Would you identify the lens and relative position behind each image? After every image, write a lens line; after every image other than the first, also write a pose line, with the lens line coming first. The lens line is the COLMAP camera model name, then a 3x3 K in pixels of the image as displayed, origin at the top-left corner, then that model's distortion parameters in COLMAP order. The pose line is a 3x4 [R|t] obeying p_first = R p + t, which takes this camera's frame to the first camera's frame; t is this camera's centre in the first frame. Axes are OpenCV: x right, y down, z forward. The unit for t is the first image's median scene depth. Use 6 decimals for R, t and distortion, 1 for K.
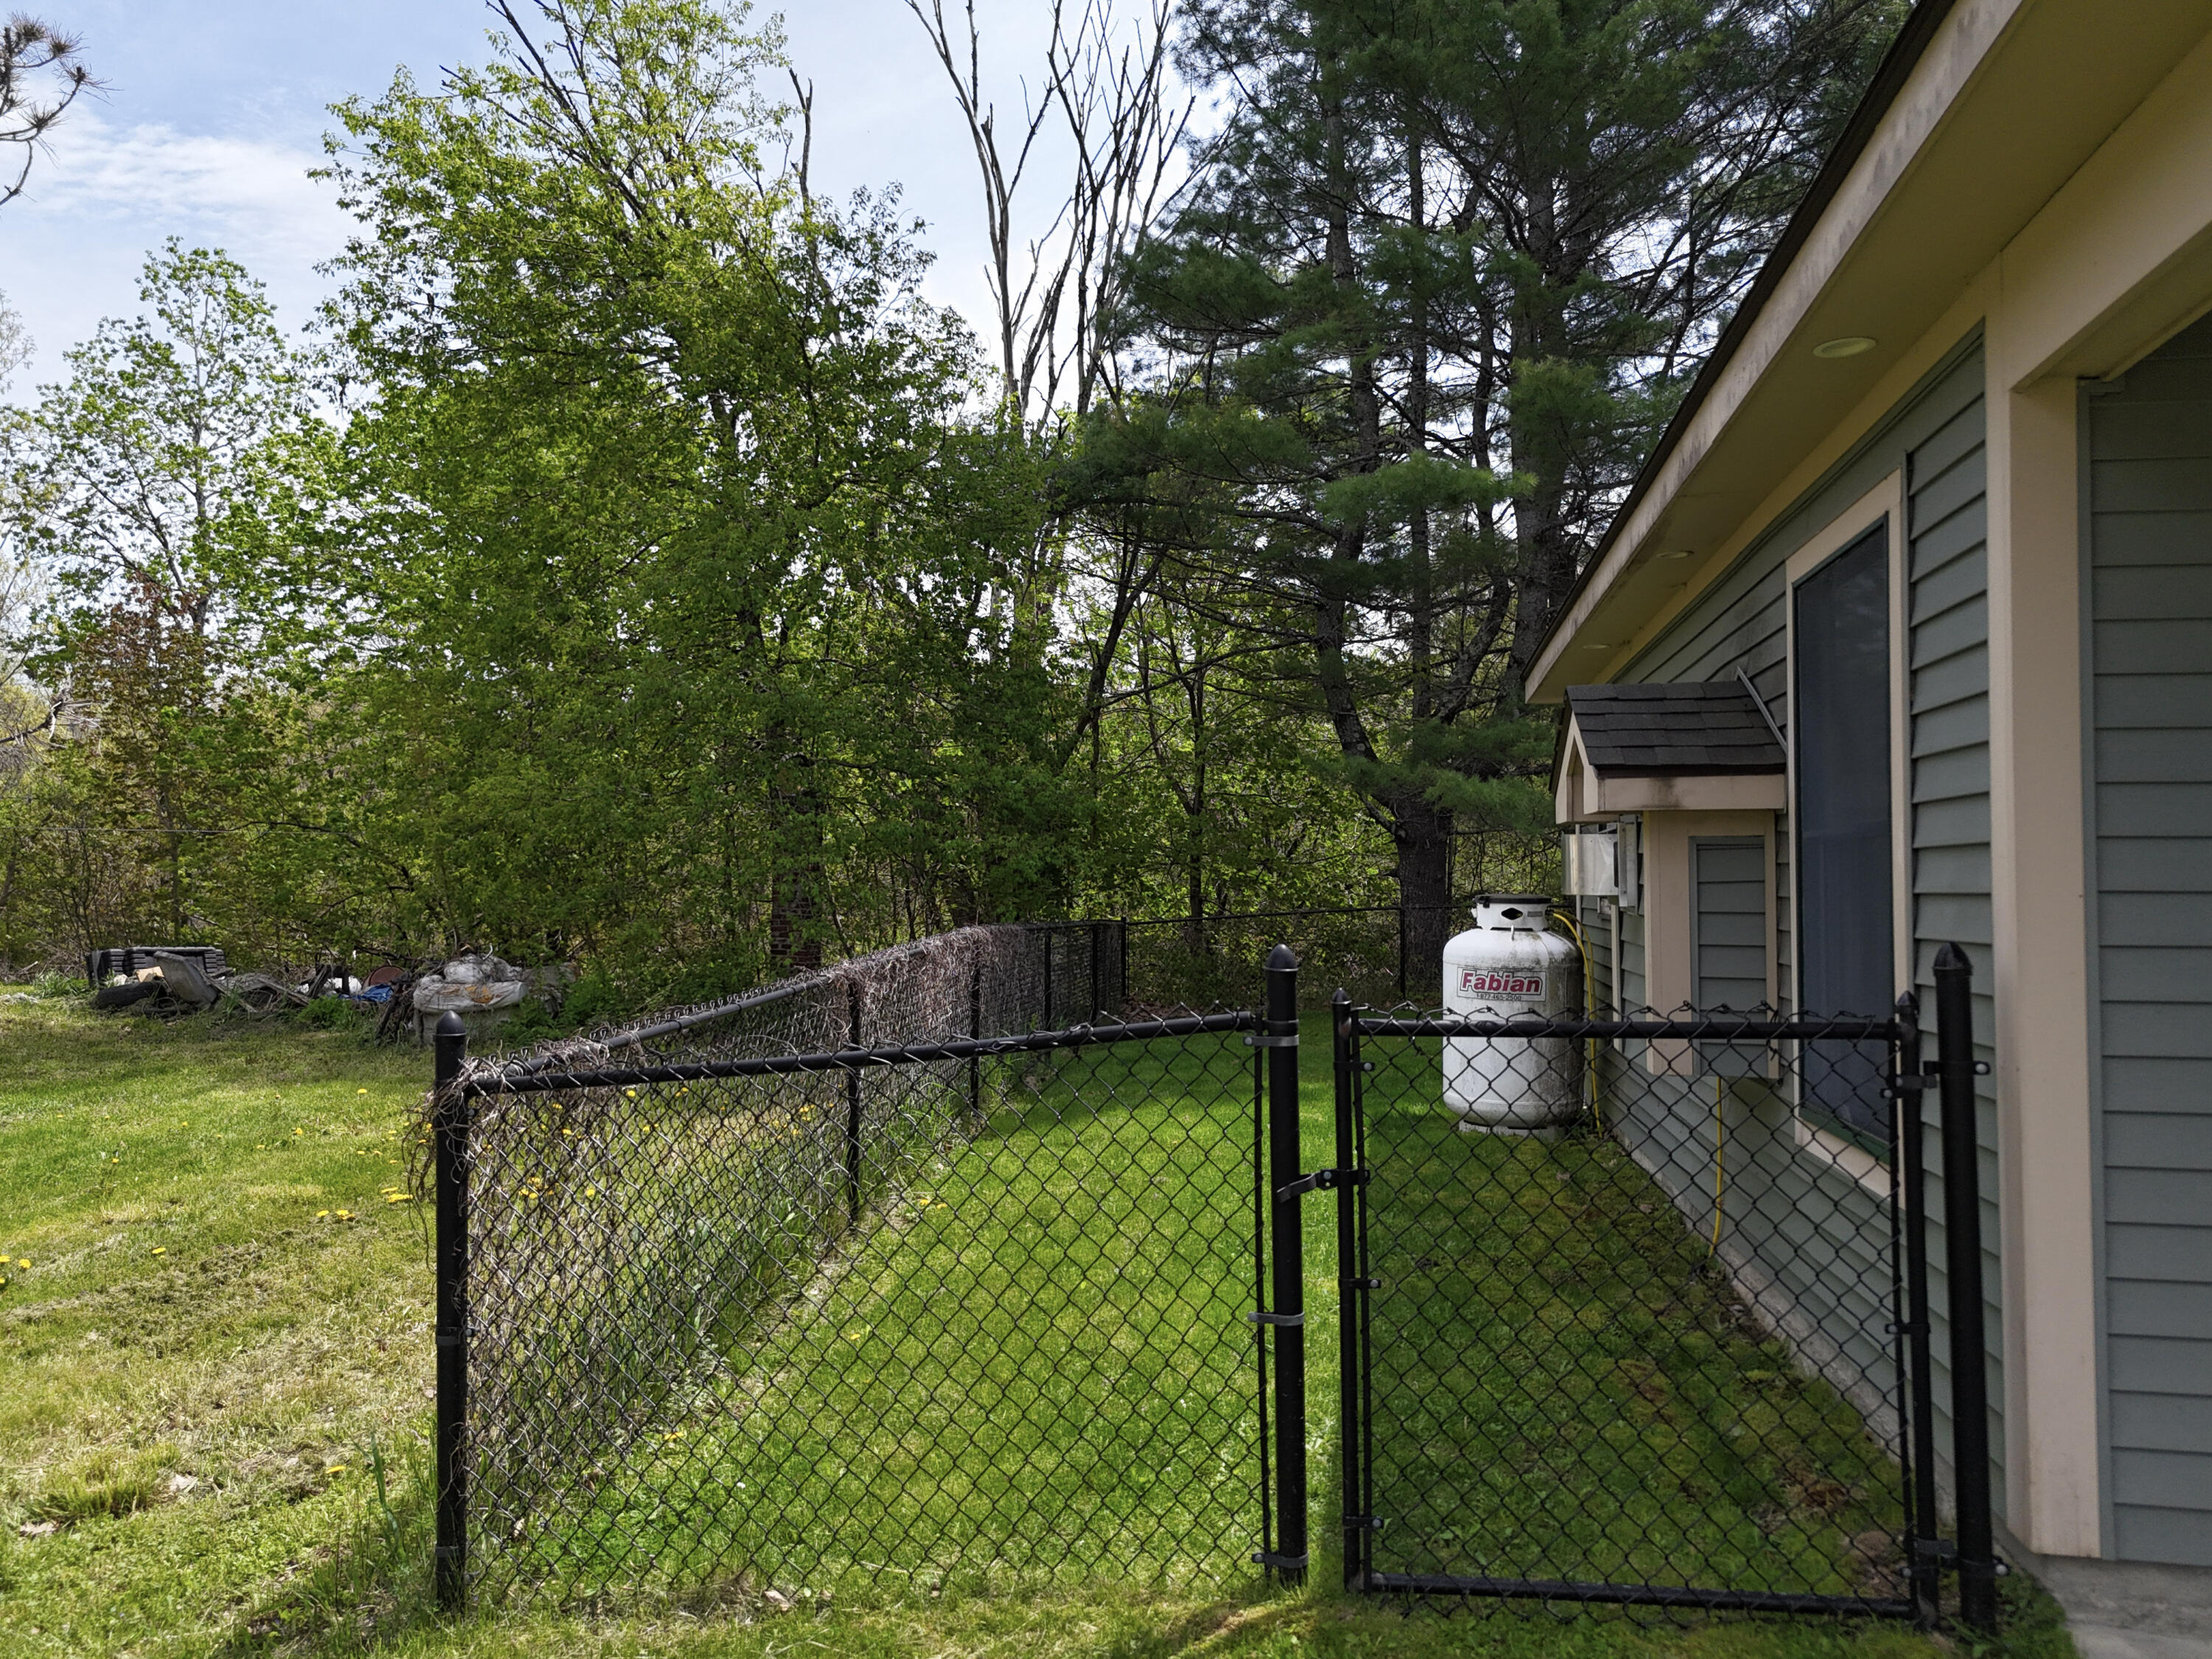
lens RADIAL K [[1683.2, 0, 1108.0], [0, 1683.2, 831.6], [0, 0, 1]] dist [0.032747, -0.003798]
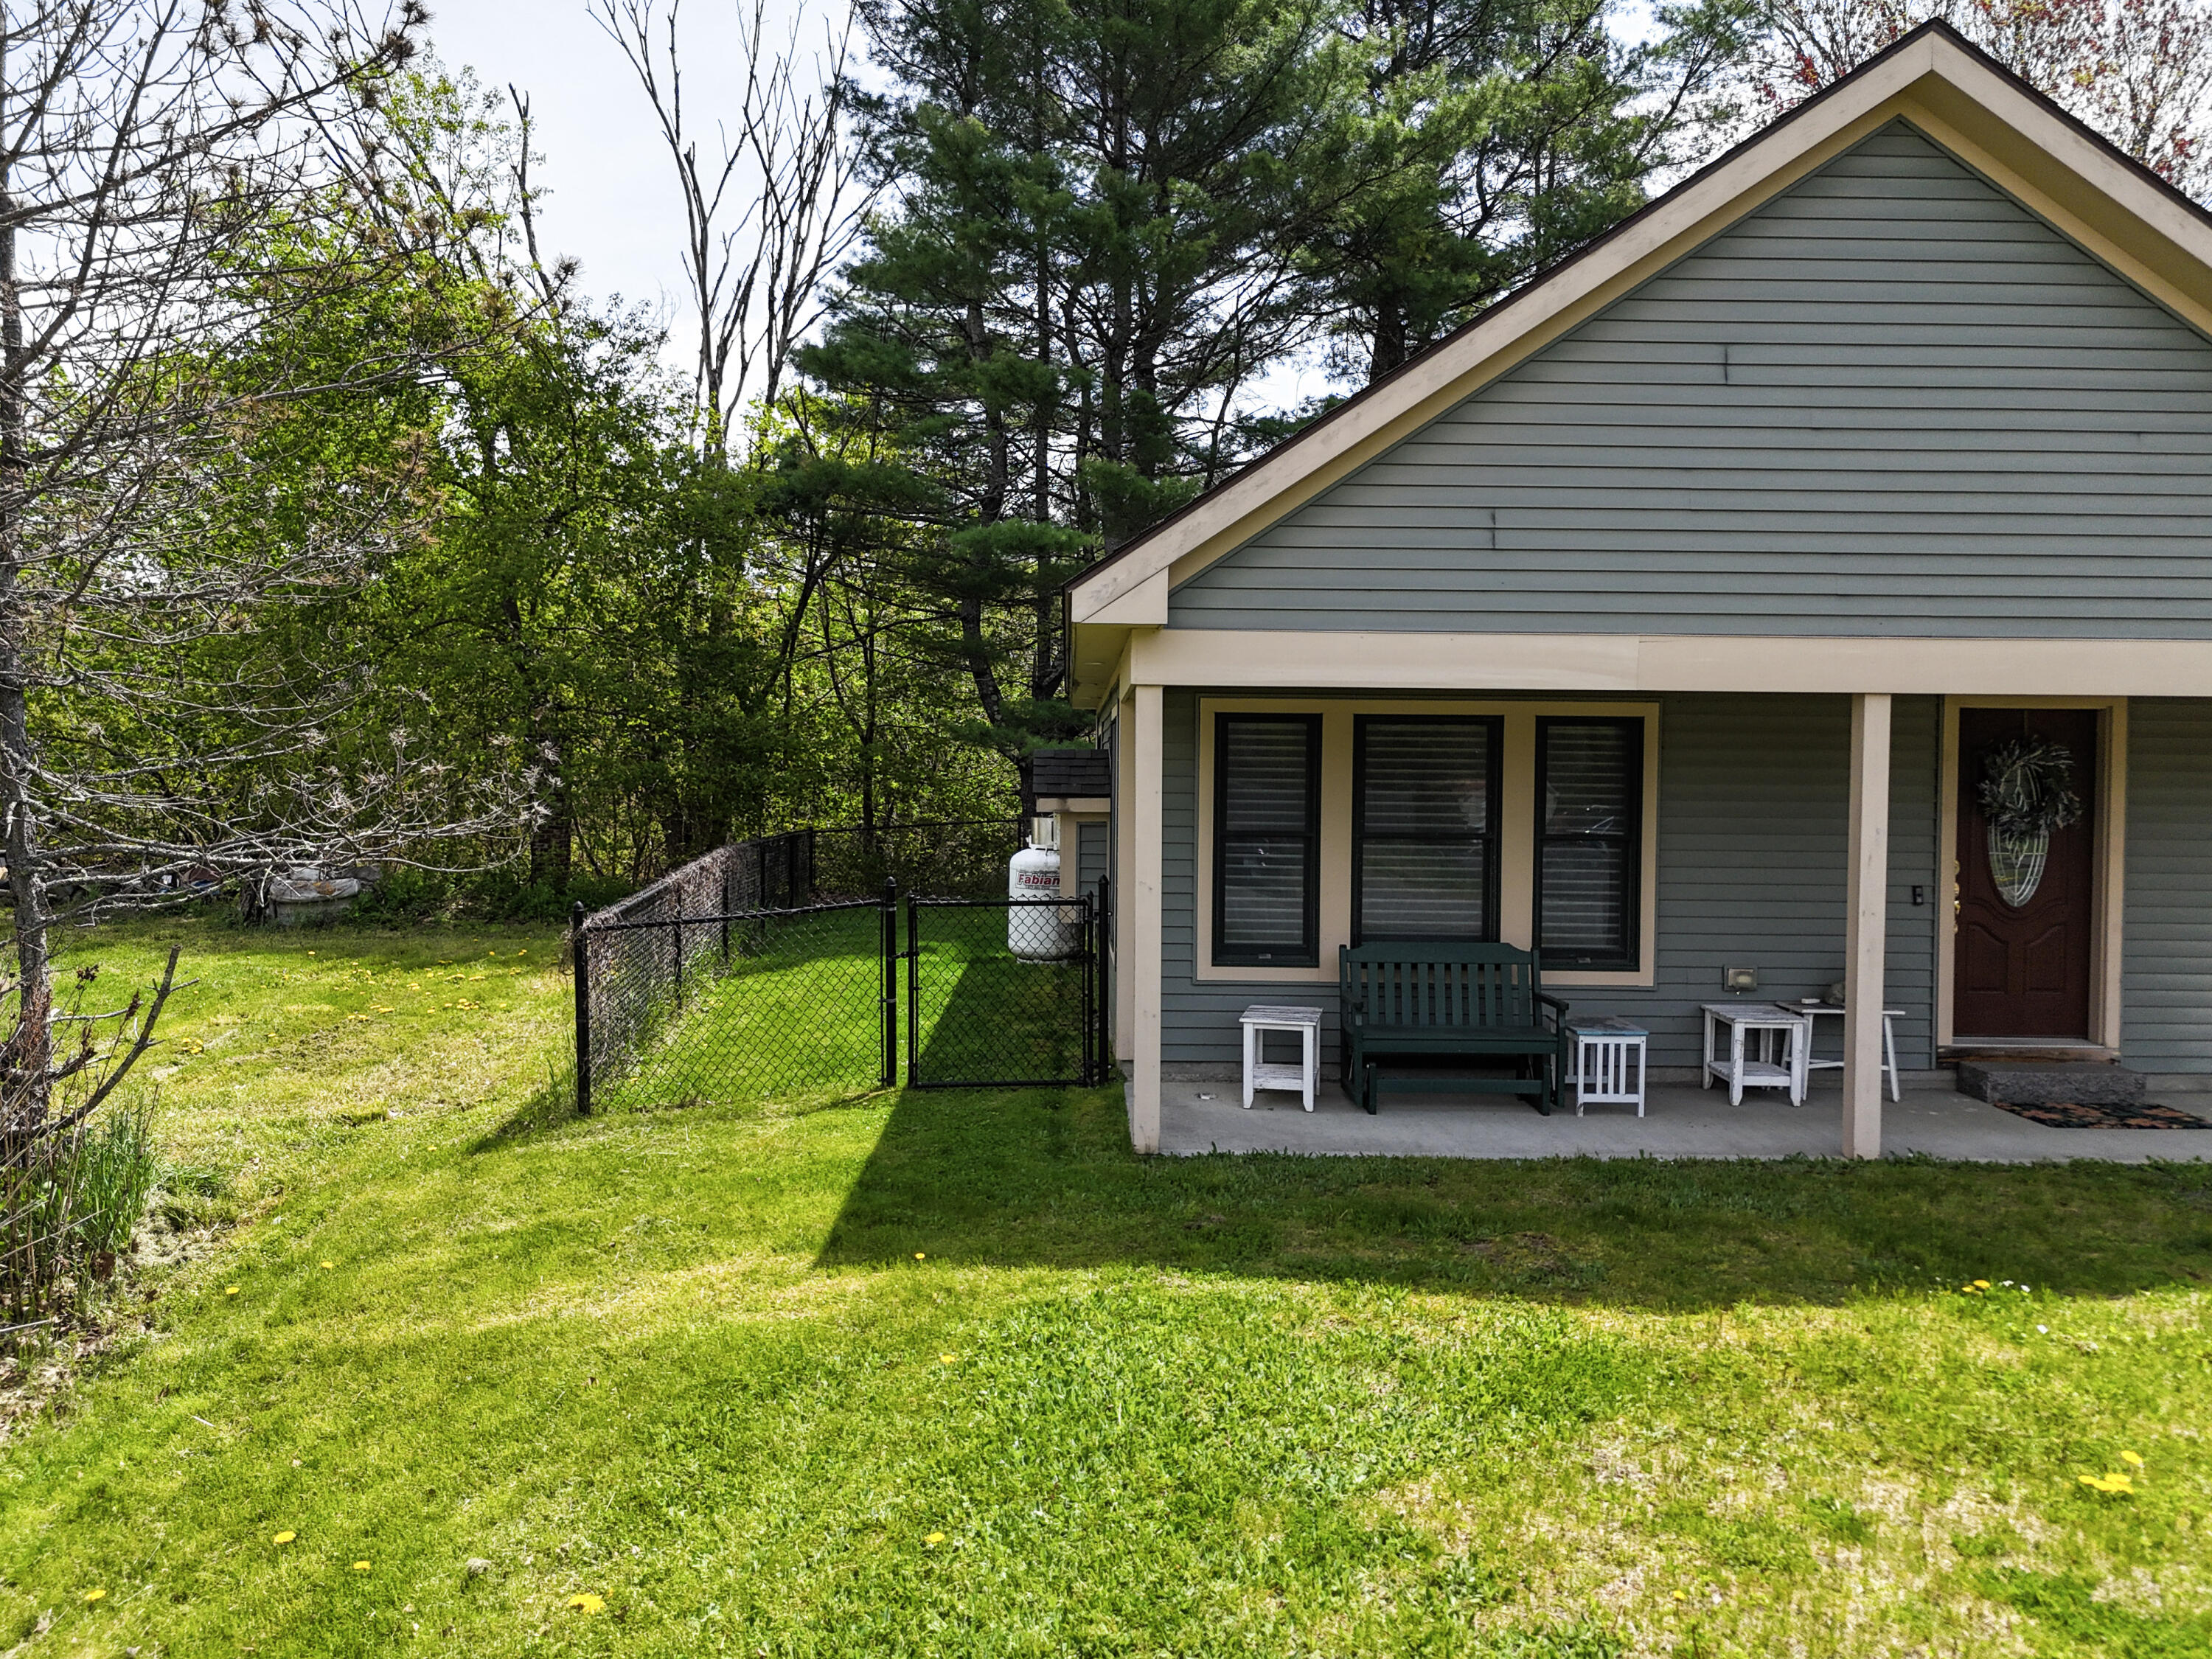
lens RADIAL K [[1683.2, 0, 1111.3], [0, 1683.2, 820.1], [0, 0, 1]] dist [0.032747, -0.003798]
pose [[0.981318, -0.000929, 0.192392, -0.012446], [-0.010494, 0.998241, 0.058345, -0.031126], [-0.192107, -0.059274, 0.979582, -0.300119]]
